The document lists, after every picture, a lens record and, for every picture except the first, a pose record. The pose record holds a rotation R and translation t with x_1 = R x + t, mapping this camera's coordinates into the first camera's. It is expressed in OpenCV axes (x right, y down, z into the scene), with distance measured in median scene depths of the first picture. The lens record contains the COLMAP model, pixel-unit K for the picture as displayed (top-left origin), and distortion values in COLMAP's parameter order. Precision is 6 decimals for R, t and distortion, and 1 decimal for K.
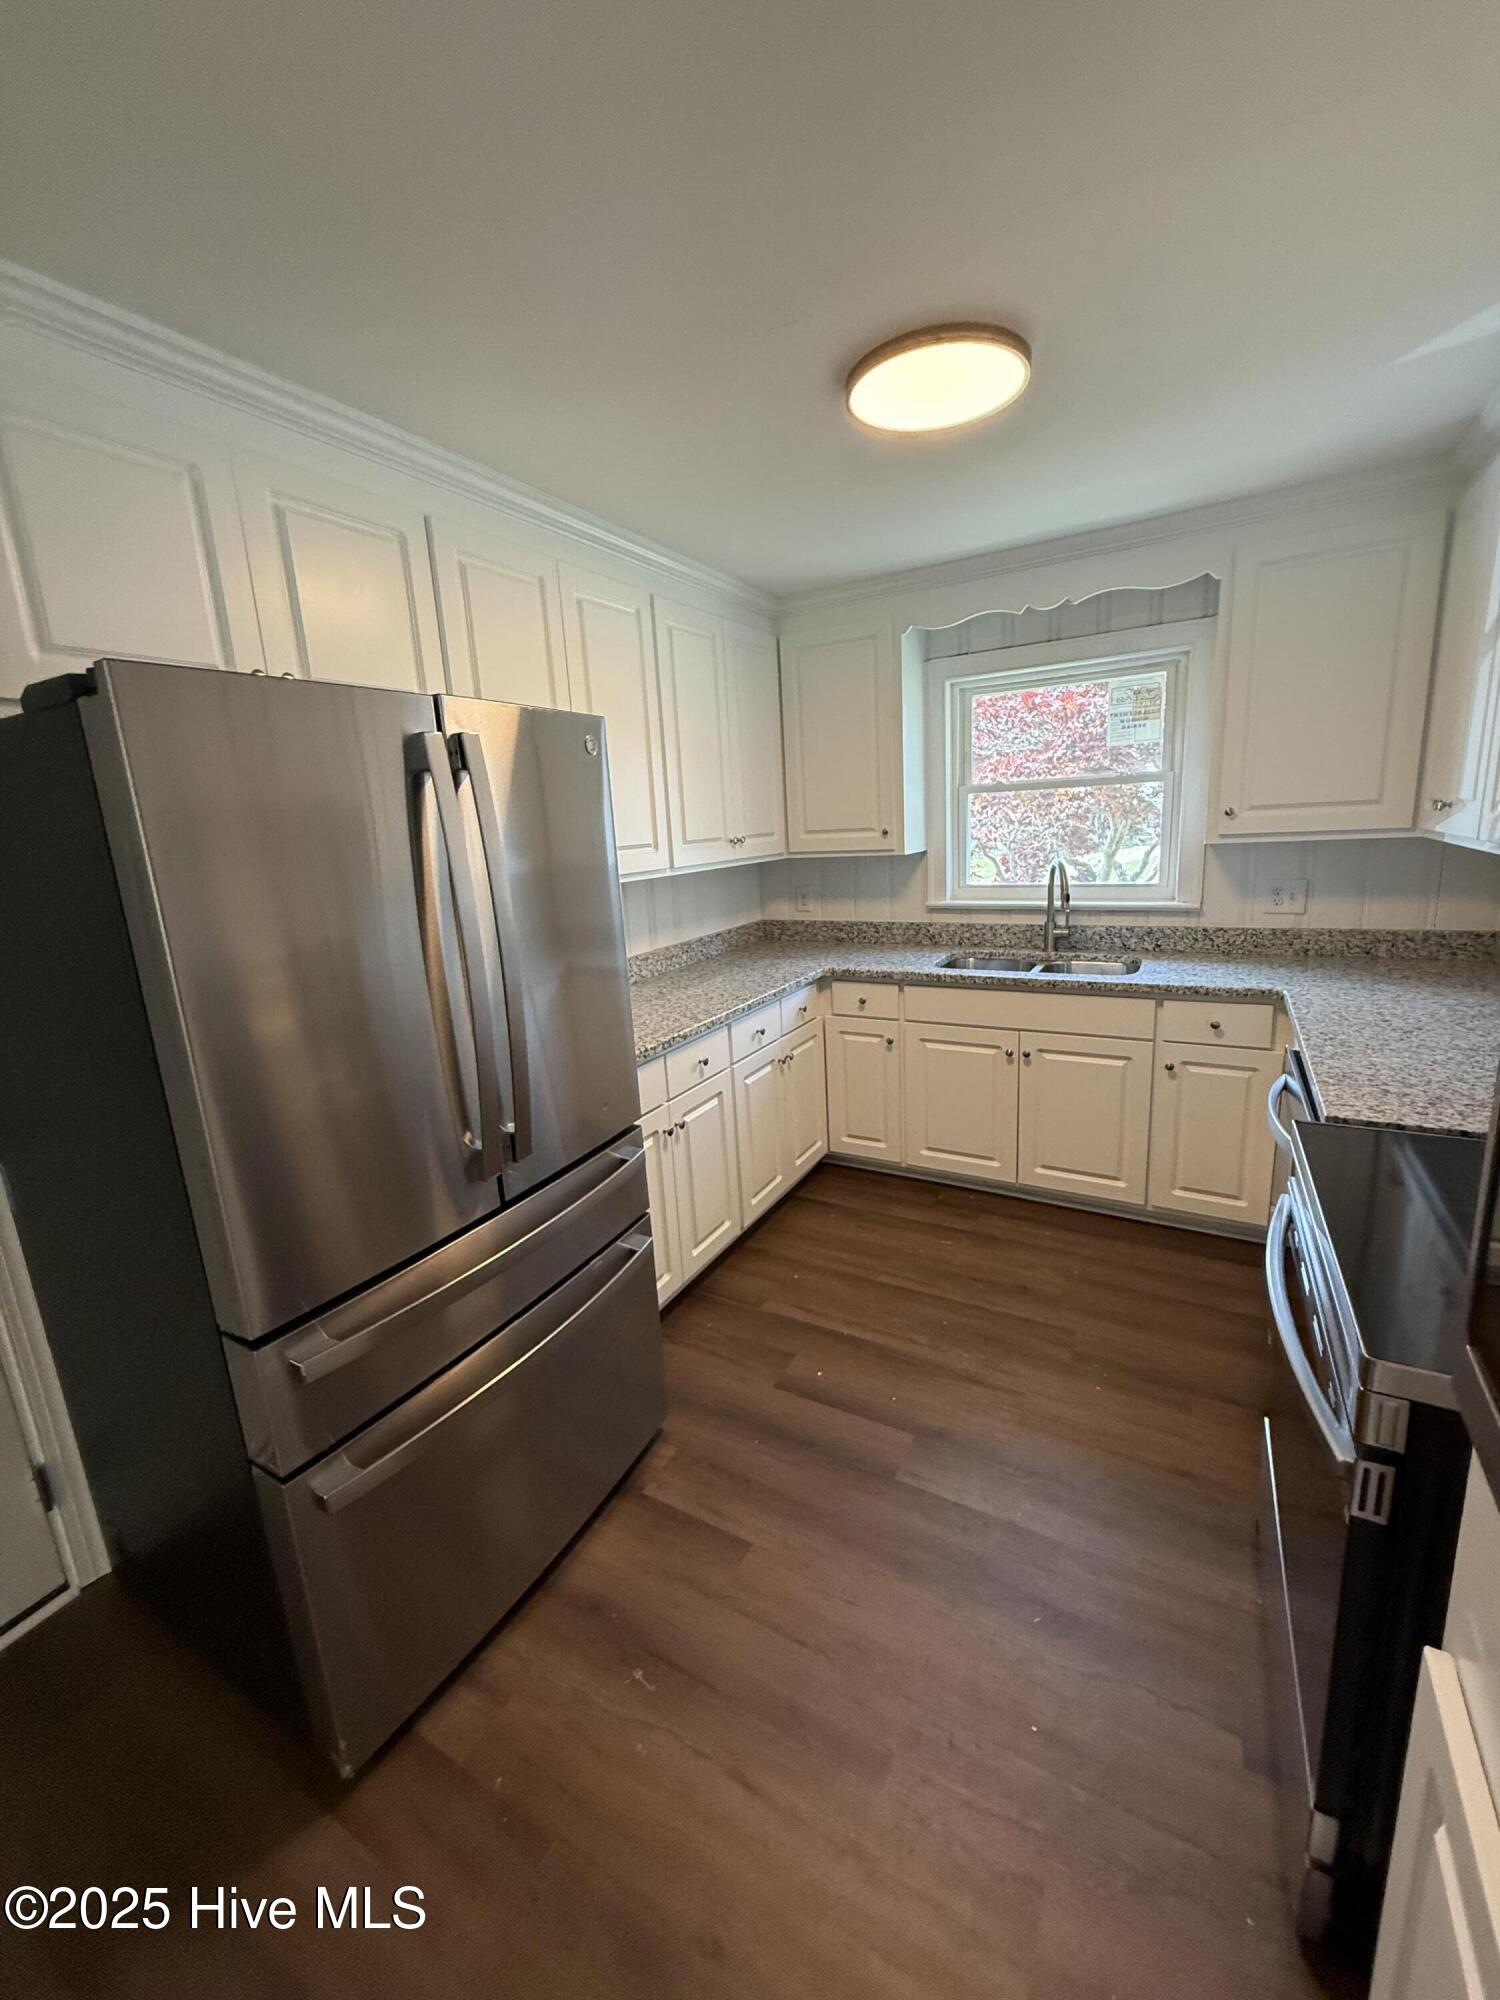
lens RADIAL K [[796.0, 0, 747.5], [0, 796.0, 1002.3], [0, 0, 1]] dist [-0.000239, -0.000243]
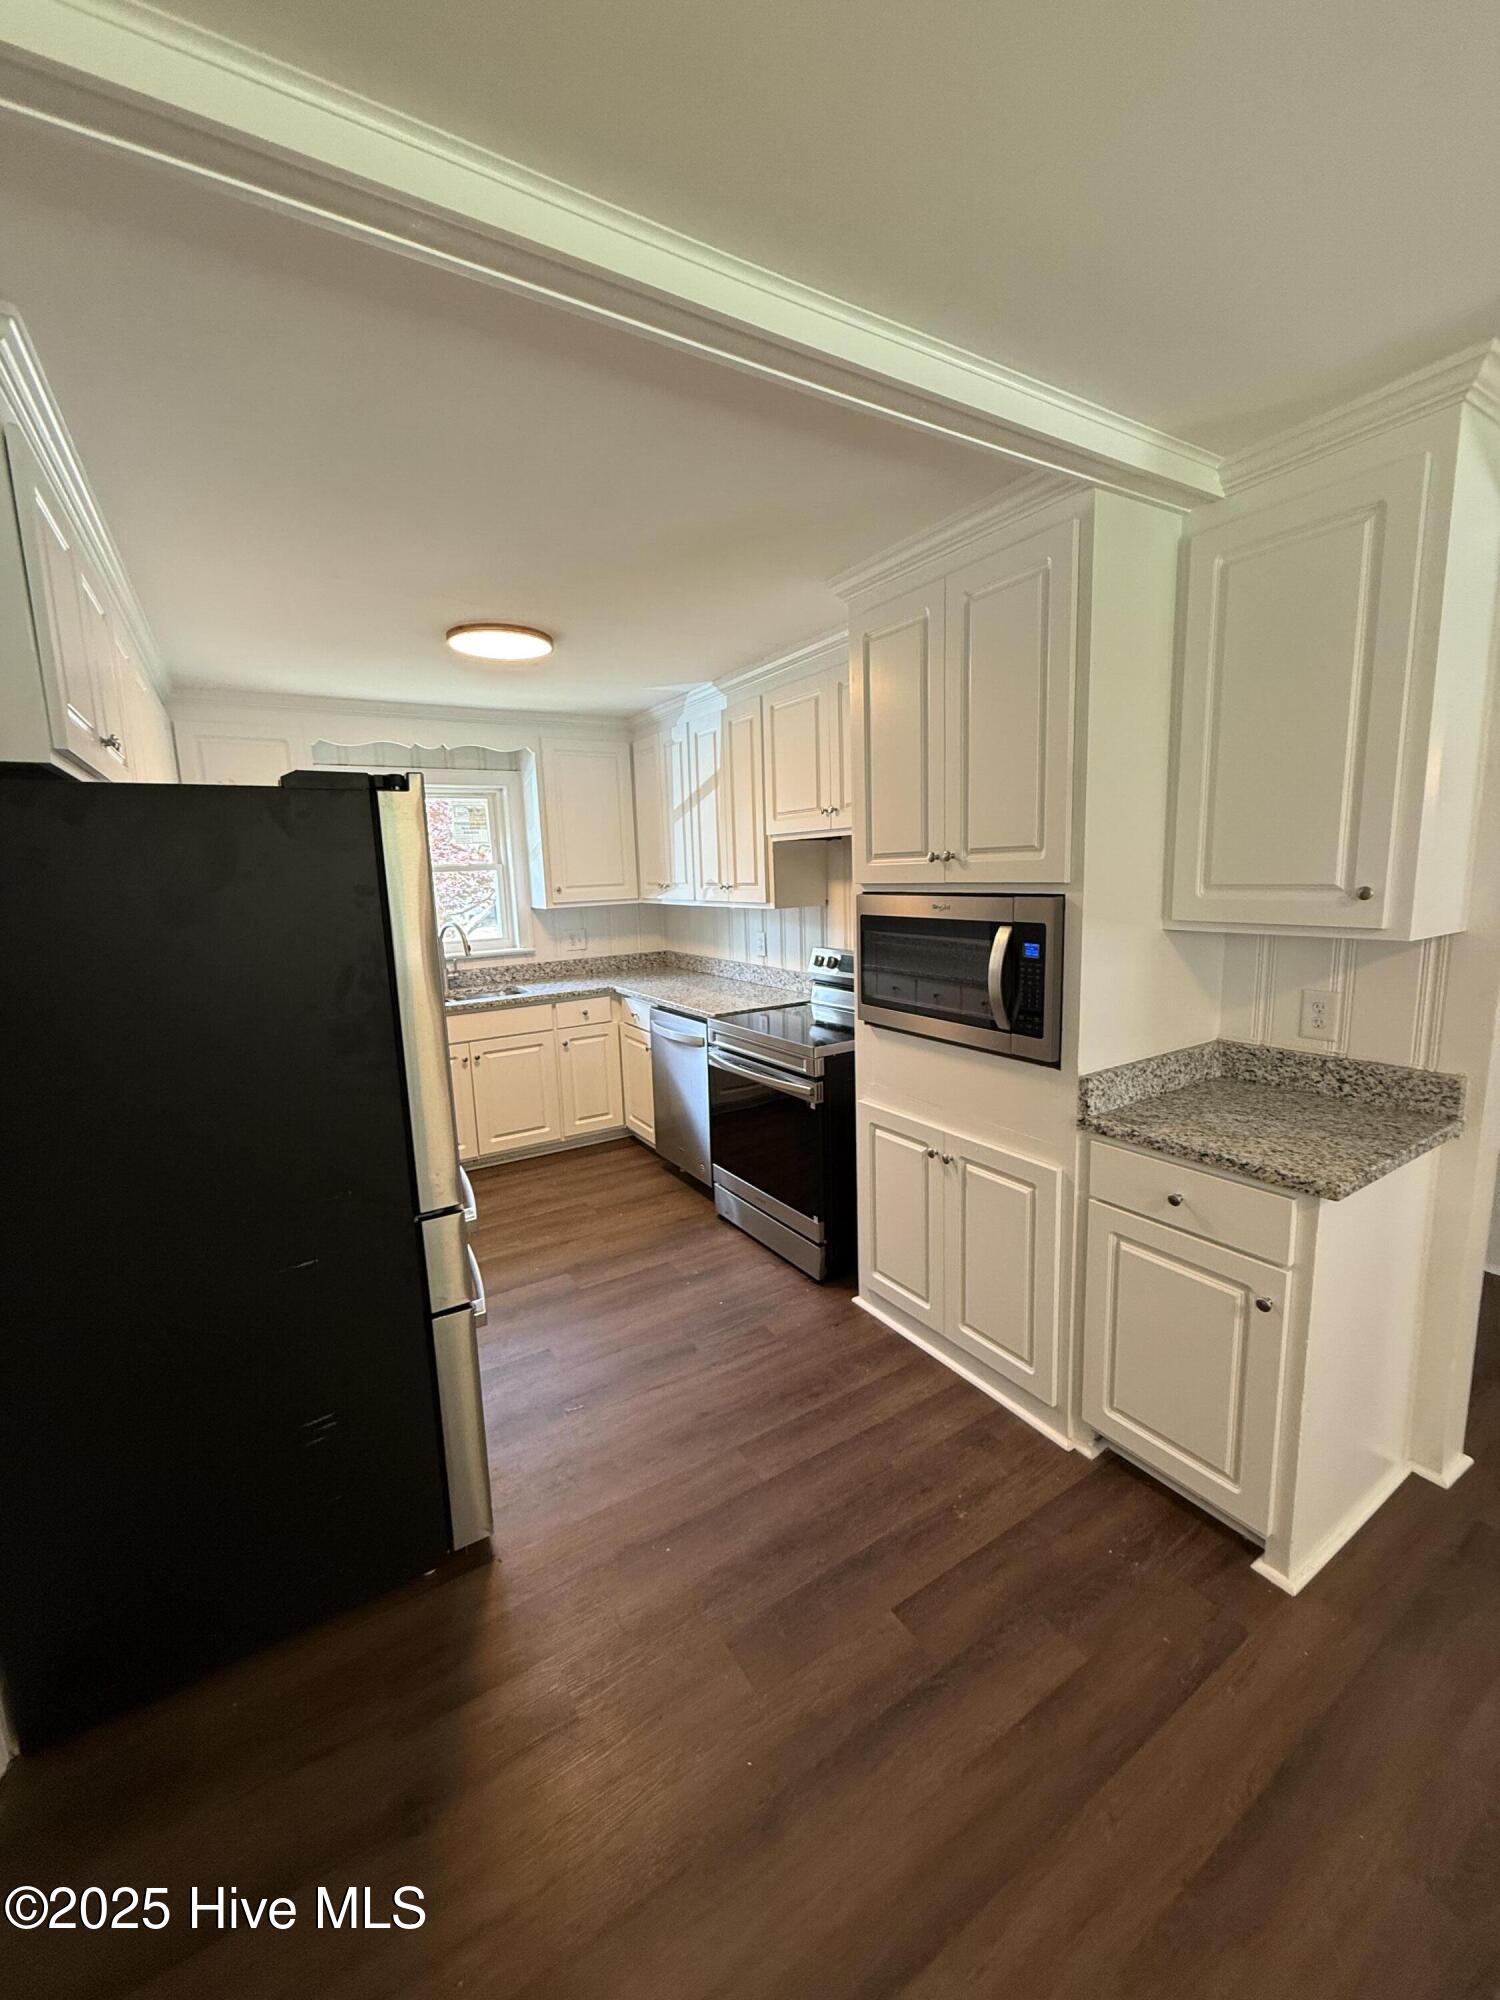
lens RADIAL K [[796.0, 0, 754.0], [0, 796.0, 993.1], [0, 0, 1]] dist [-0.000239, -0.000243]
pose [[0.481946, -0.102385, 0.870199, -0.643670], [0.204510, 0.978863, 0.001906, 0.052737], [-0.852000, 0.177046, 0.492697, -0.130725]]
